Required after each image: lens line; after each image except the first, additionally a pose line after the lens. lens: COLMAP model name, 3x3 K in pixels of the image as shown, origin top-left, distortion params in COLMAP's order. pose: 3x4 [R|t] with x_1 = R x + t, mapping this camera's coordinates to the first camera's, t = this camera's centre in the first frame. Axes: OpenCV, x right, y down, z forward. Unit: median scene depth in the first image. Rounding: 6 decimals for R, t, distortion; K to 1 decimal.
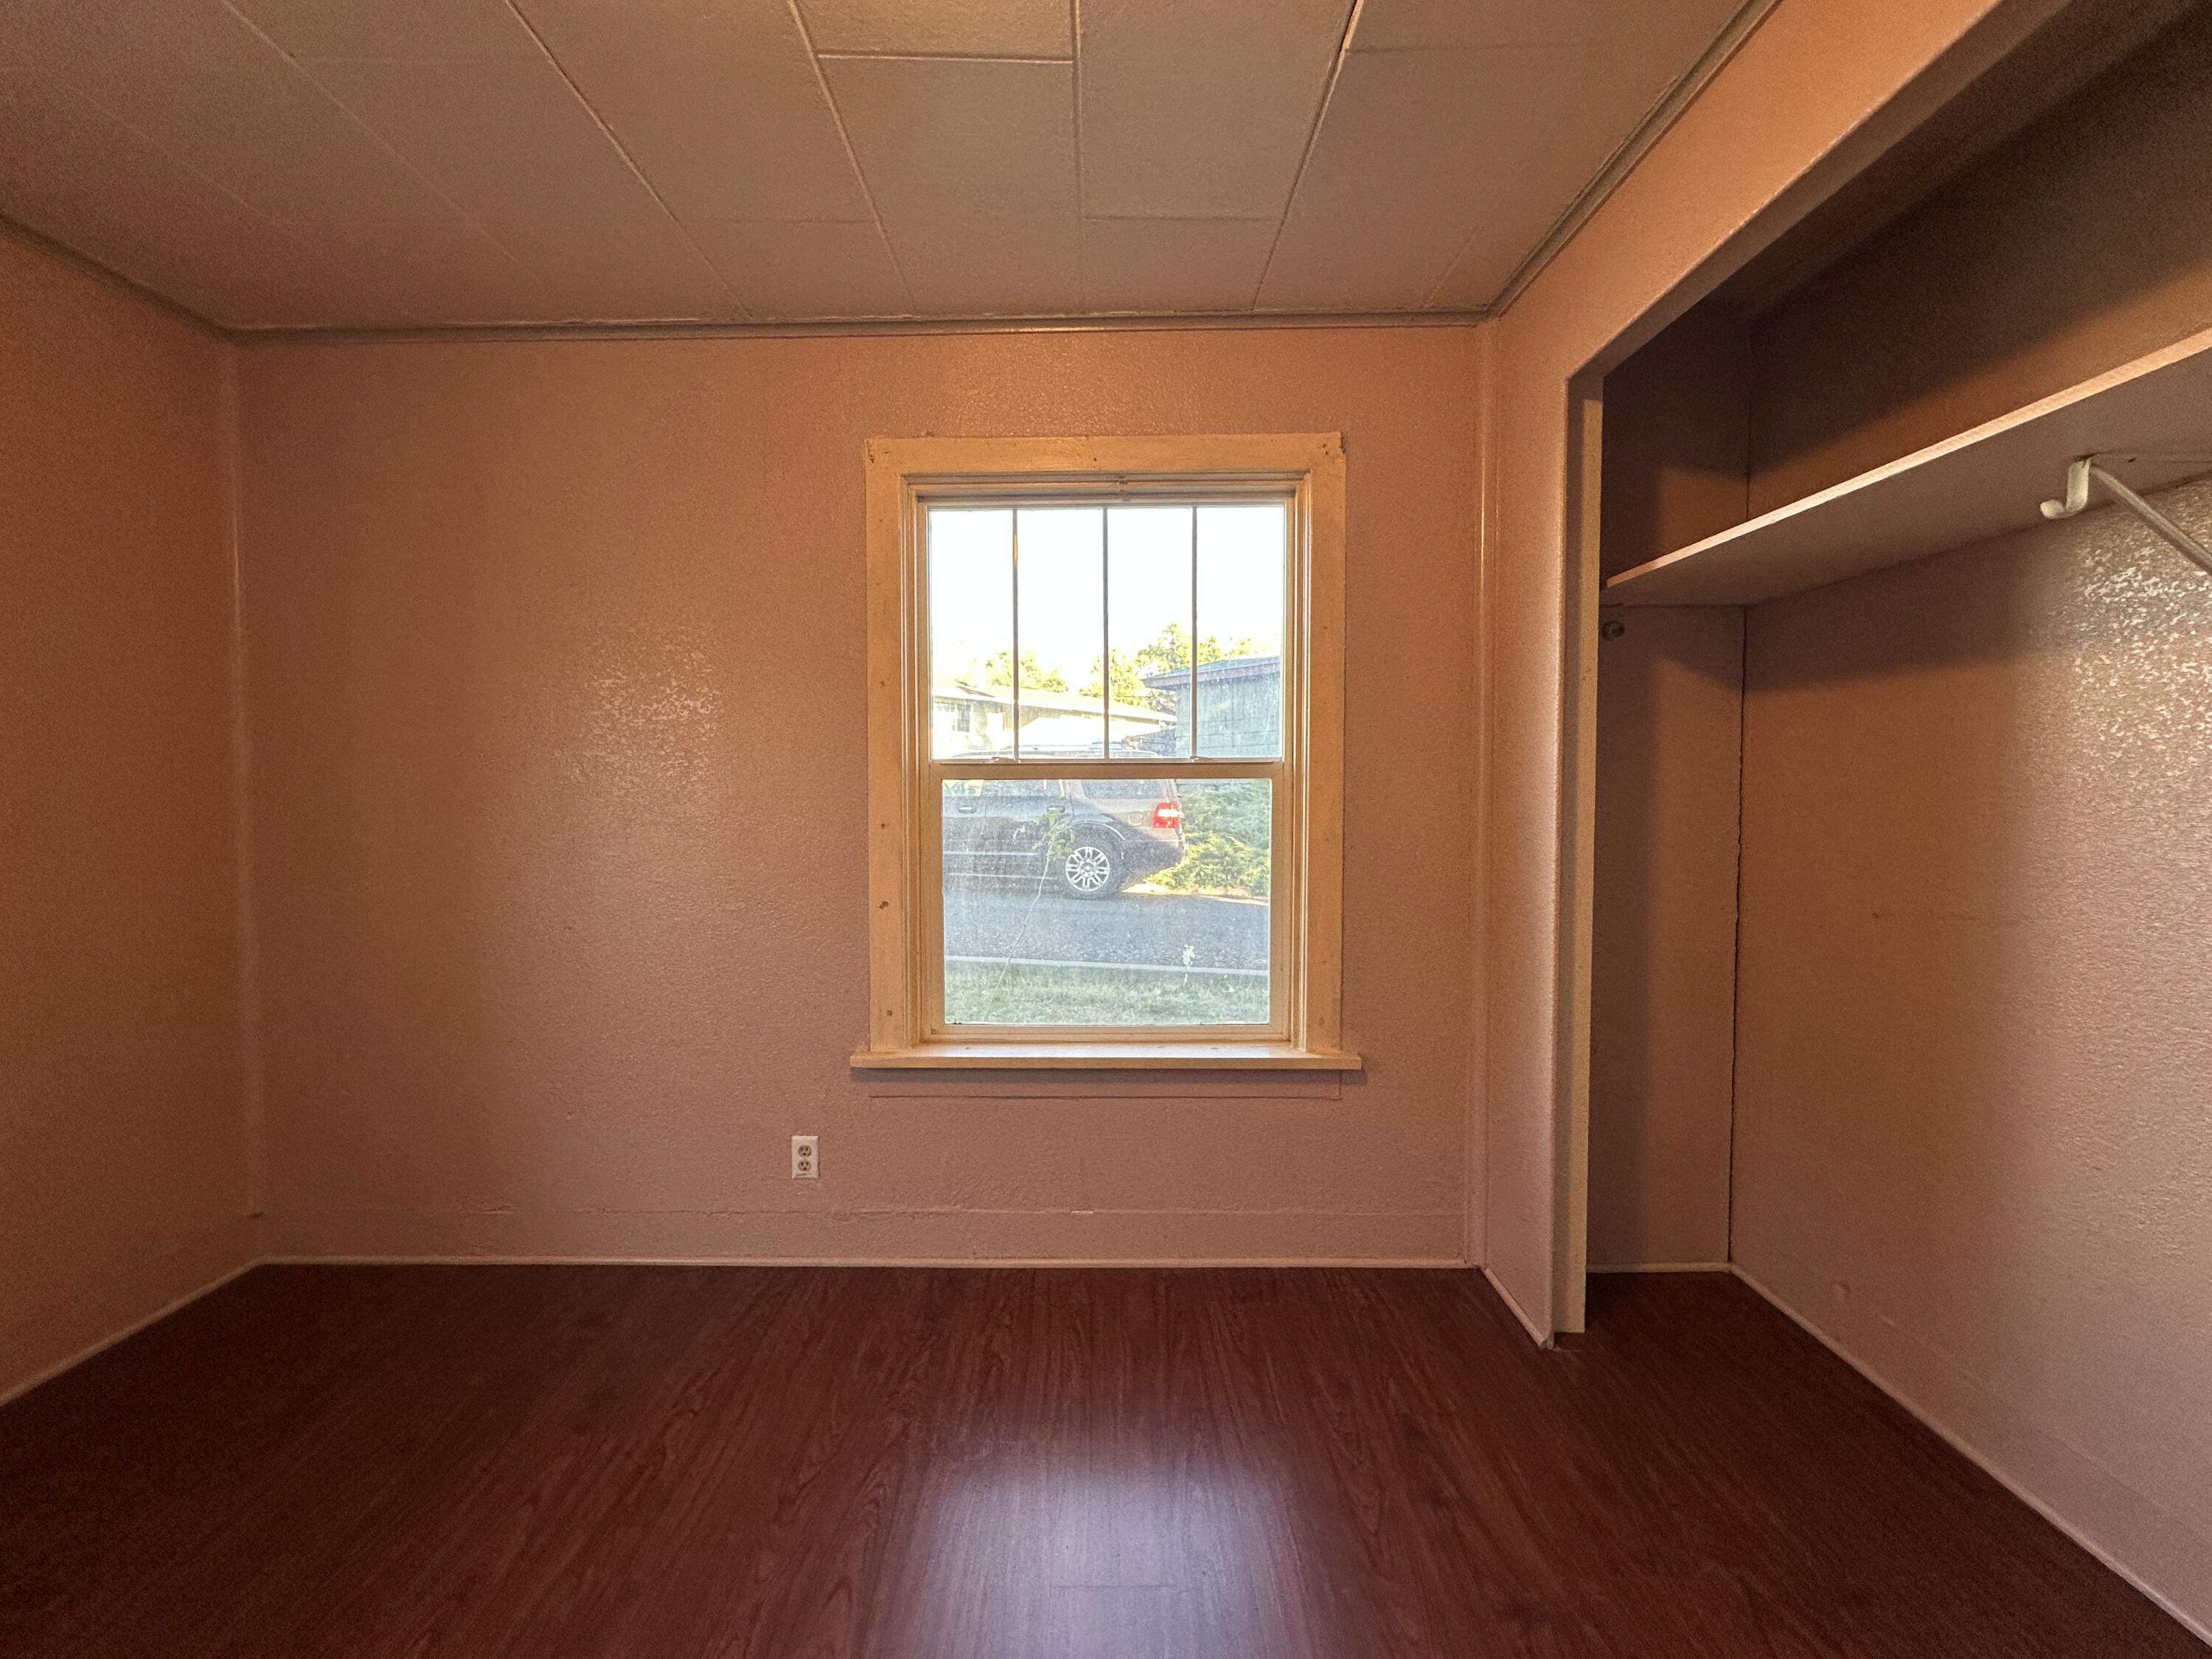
lens RADIAL K [[881.7, 0, 1106.0], [0, 881.7, 829.5], [0, 0, 1]] dist [-0.001937, 0.000653]
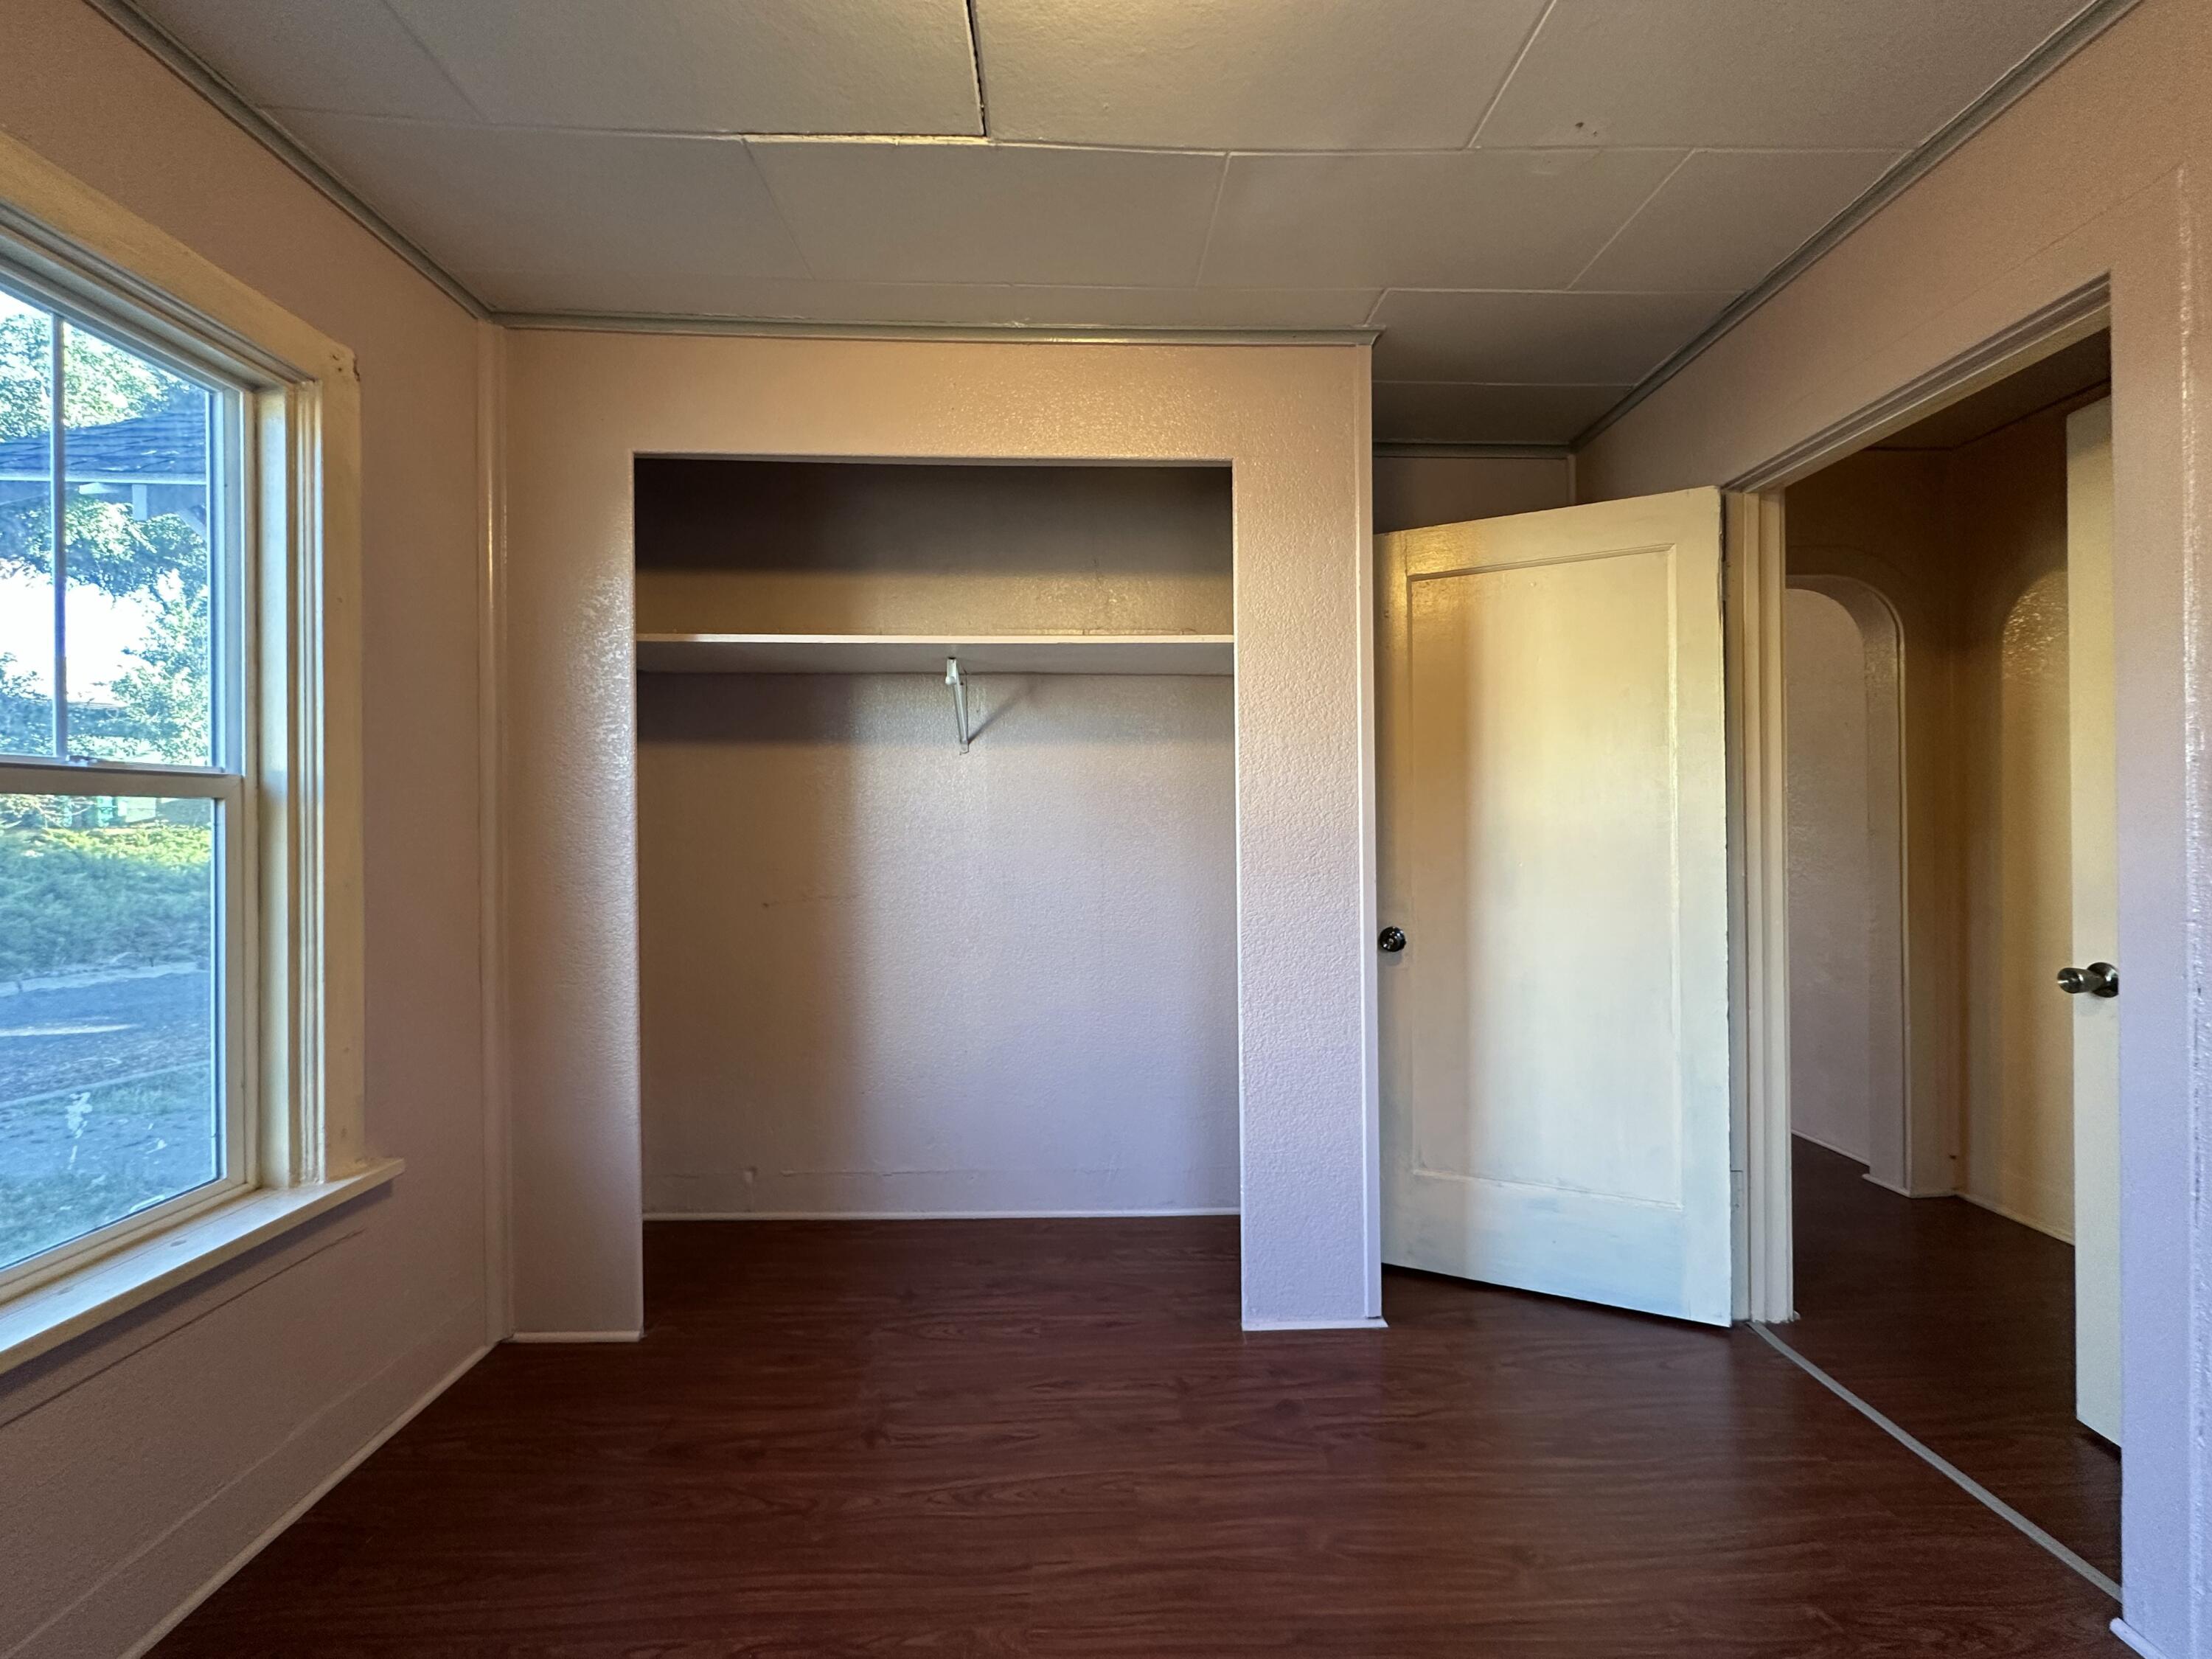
lens RADIAL K [[881.7, 0, 1106.0], [0, 881.7, 829.5], [0, 0, 1]] dist [-0.001937, 0.000653]
pose [[-0.022423, -0.005192, 0.999735, -0.518740], [0.048411, 0.998808, 0.006273, -0.008759], [-0.998576, 0.048539, -0.022145, 0.381279]]
